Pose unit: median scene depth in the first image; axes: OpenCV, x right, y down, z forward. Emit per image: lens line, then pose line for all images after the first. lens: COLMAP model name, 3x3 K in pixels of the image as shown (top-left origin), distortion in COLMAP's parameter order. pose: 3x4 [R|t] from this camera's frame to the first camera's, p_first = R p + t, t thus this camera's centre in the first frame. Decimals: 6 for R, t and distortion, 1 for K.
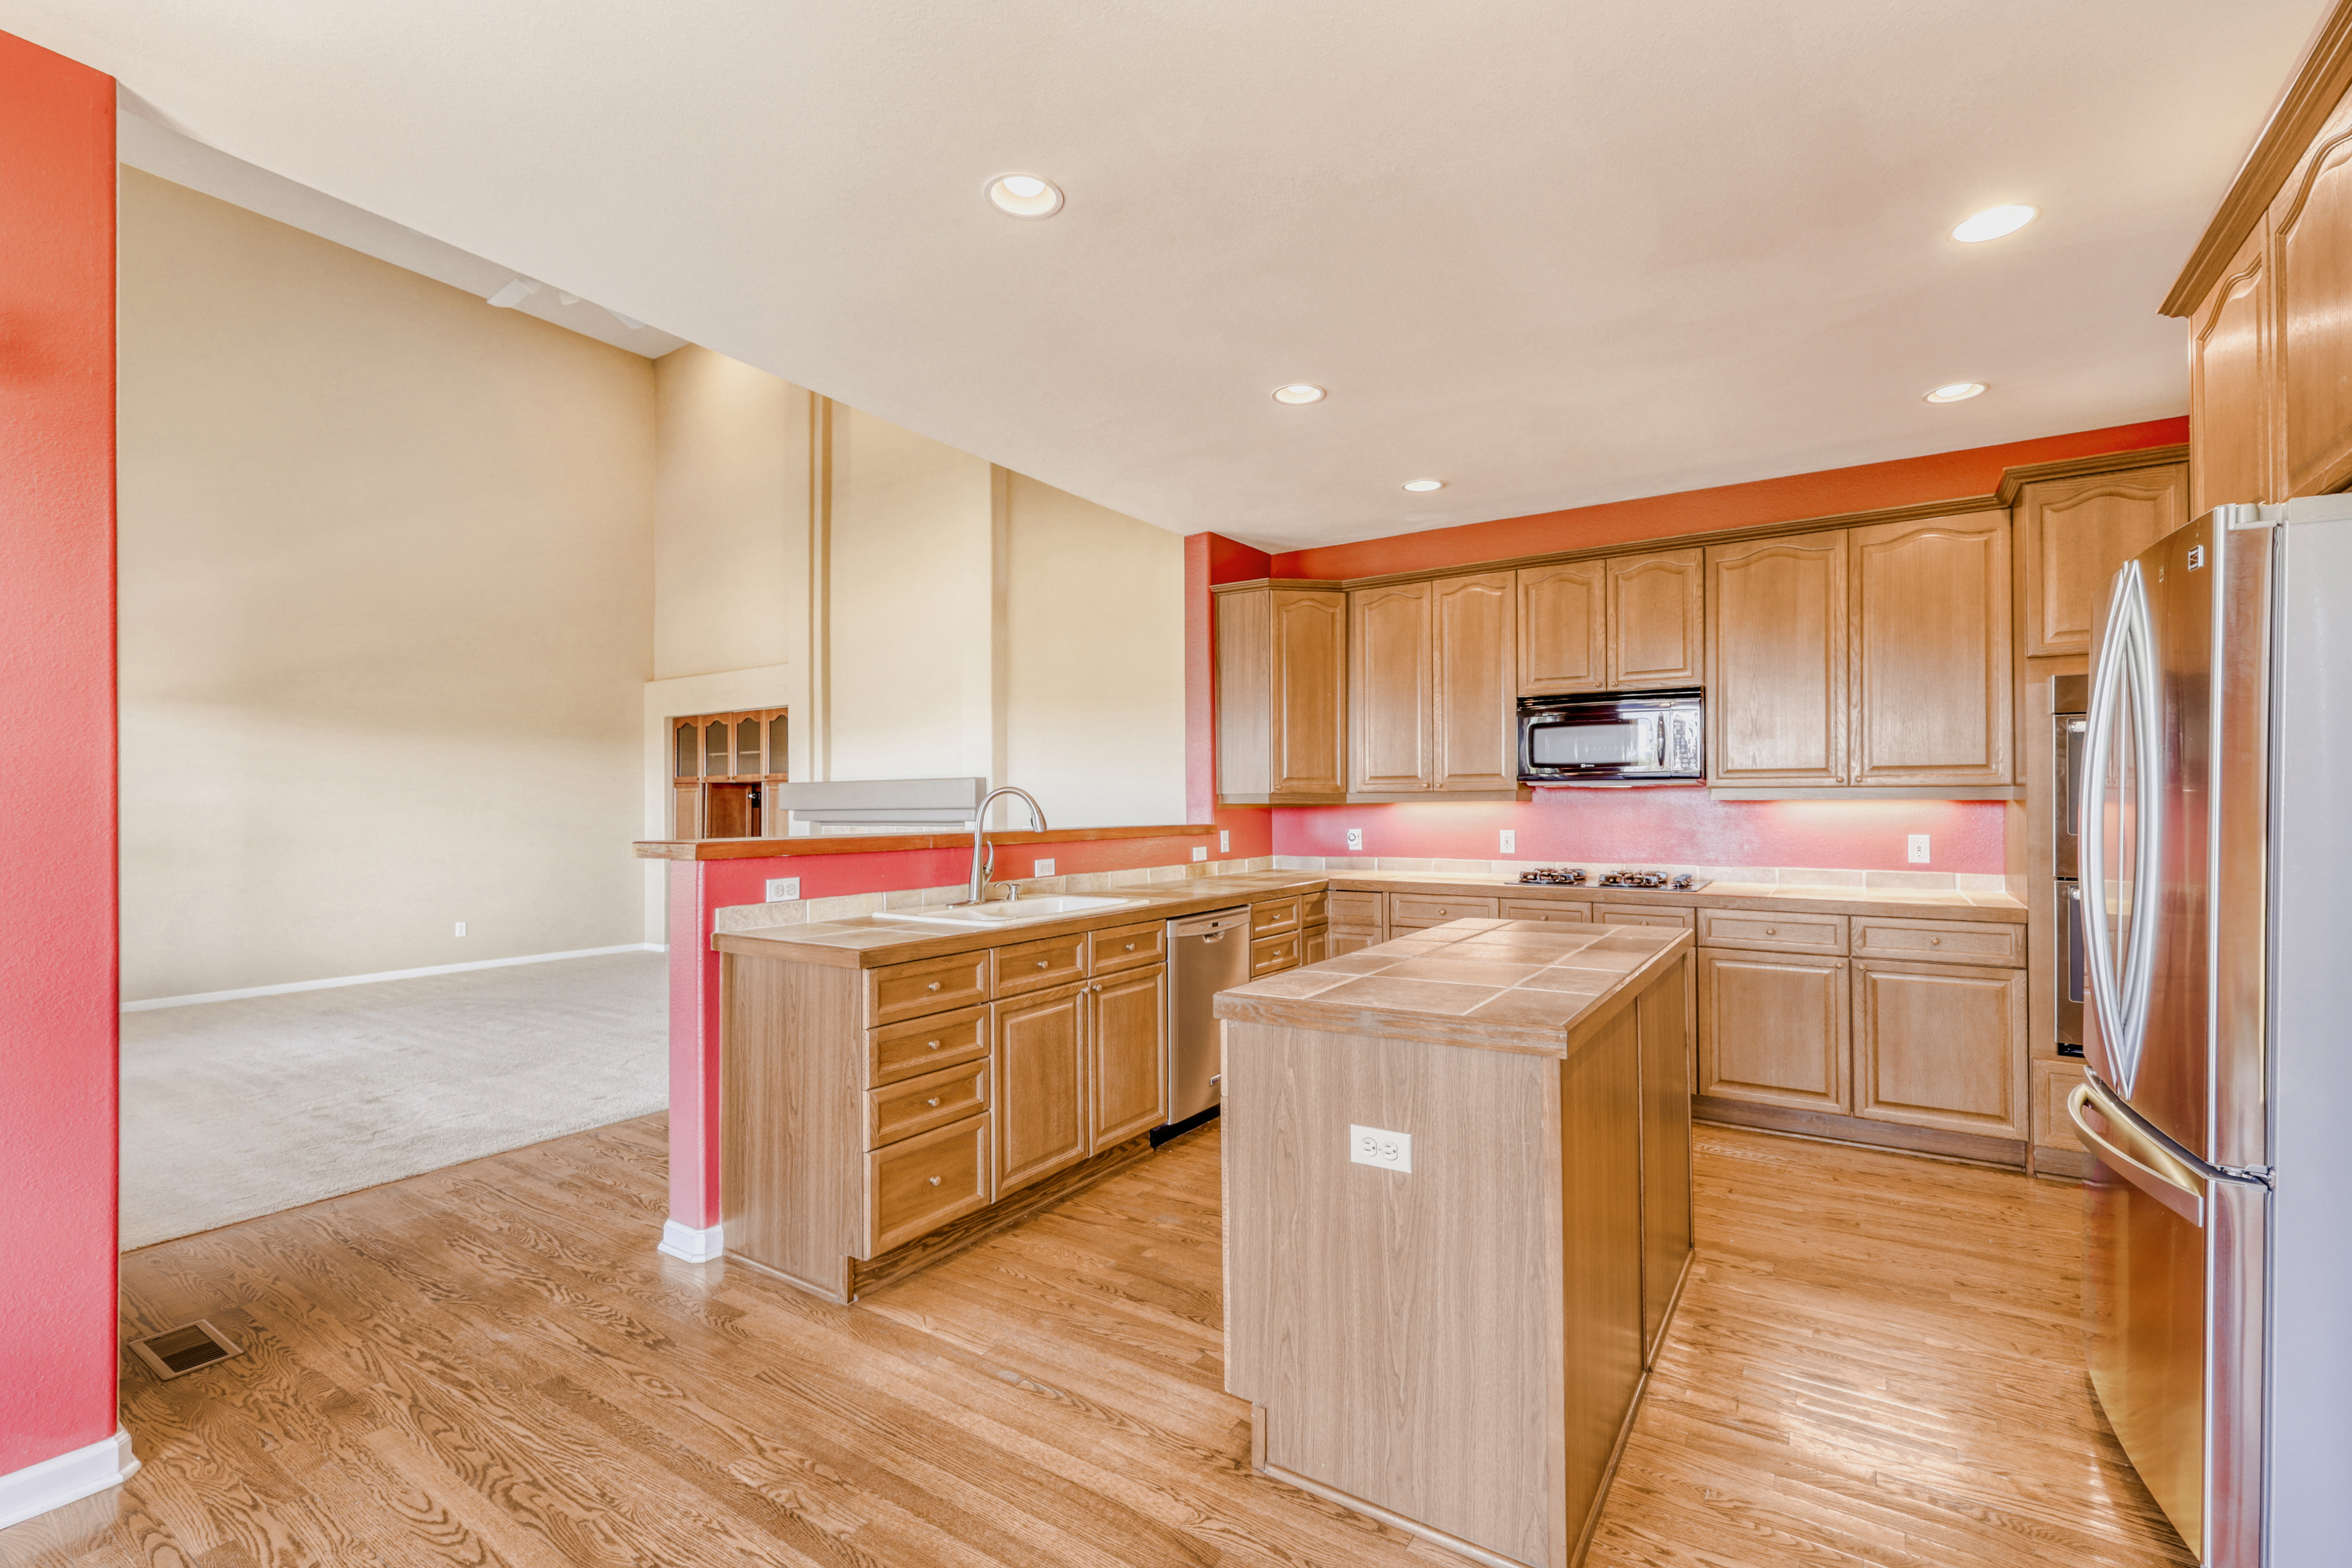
lens RADIAL K [[975.9, 0, 1223.4], [0, 975.9, 789.3], [0, 0, 1]] dist [-0.000140, -0.000063]
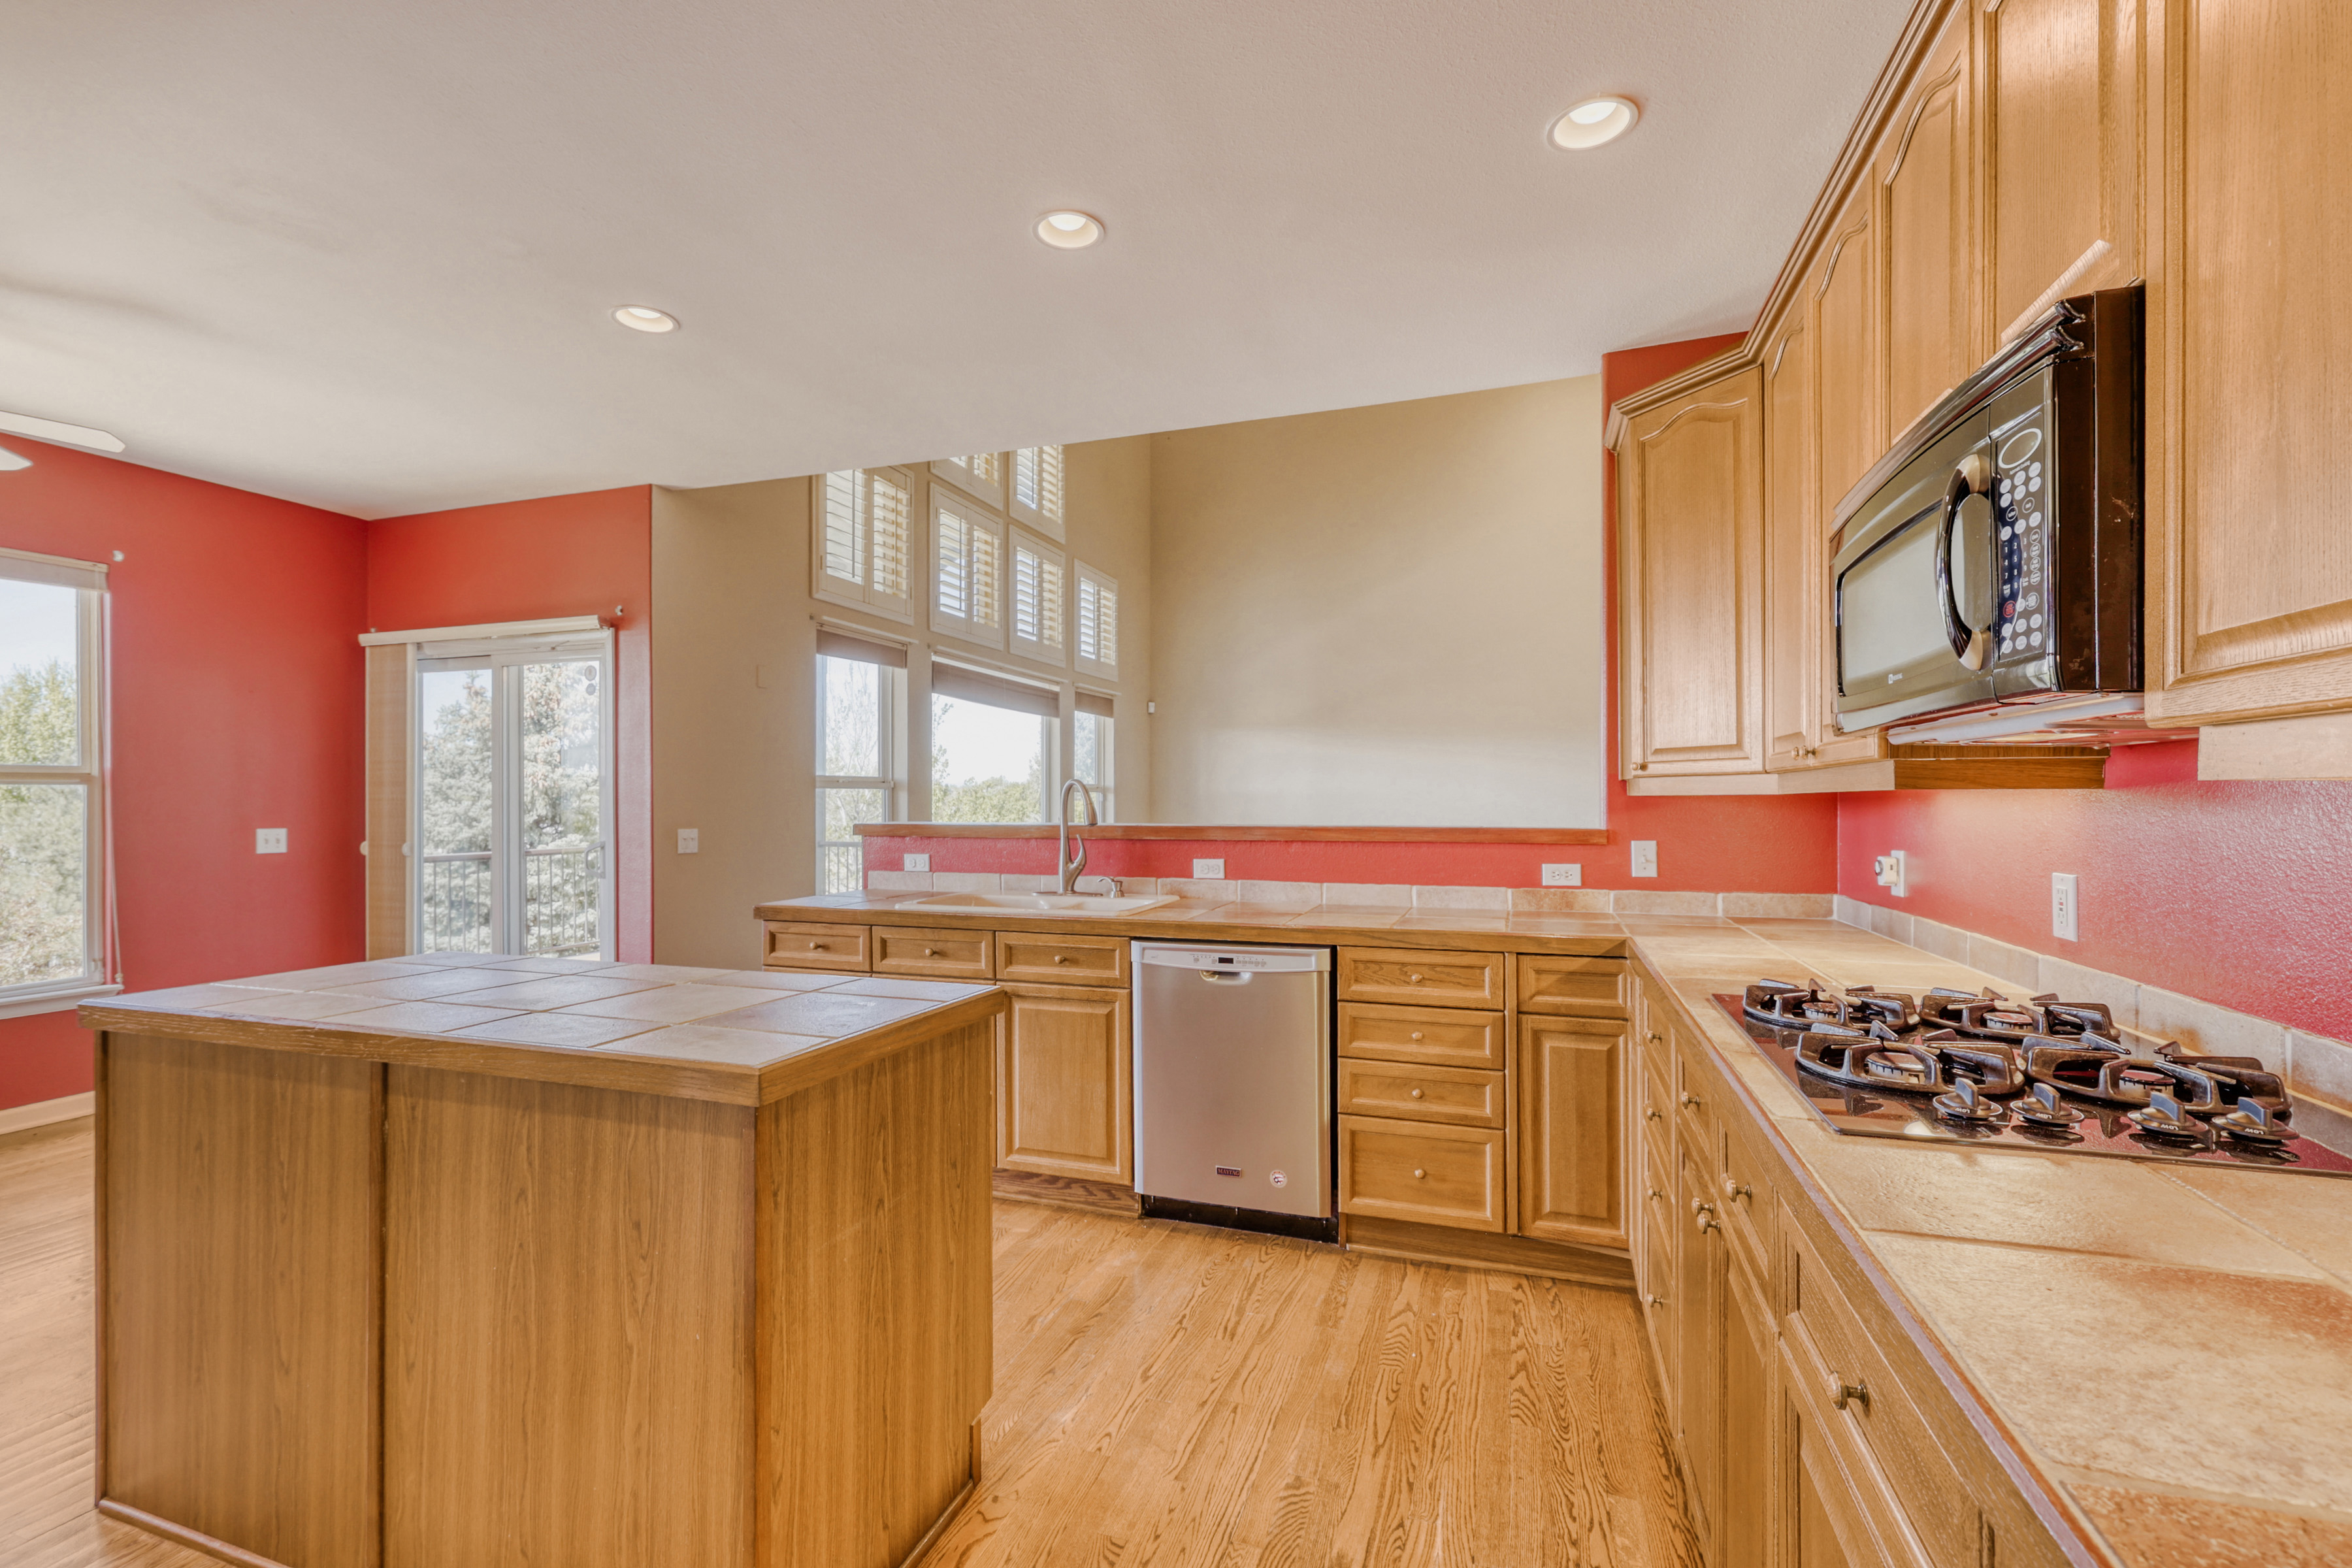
lens RADIAL K [[975.9, 0, 1223.4], [0, 975.9, 789.3], [0, 0, 1]] dist [-0.000140, -0.000063]
pose [[0.255222, -0.008631, -0.966844, 0.762849], [0.015354, 0.999870, -0.004873, 0.013932], [0.966761, -0.013601, 0.255321, 0.881026]]
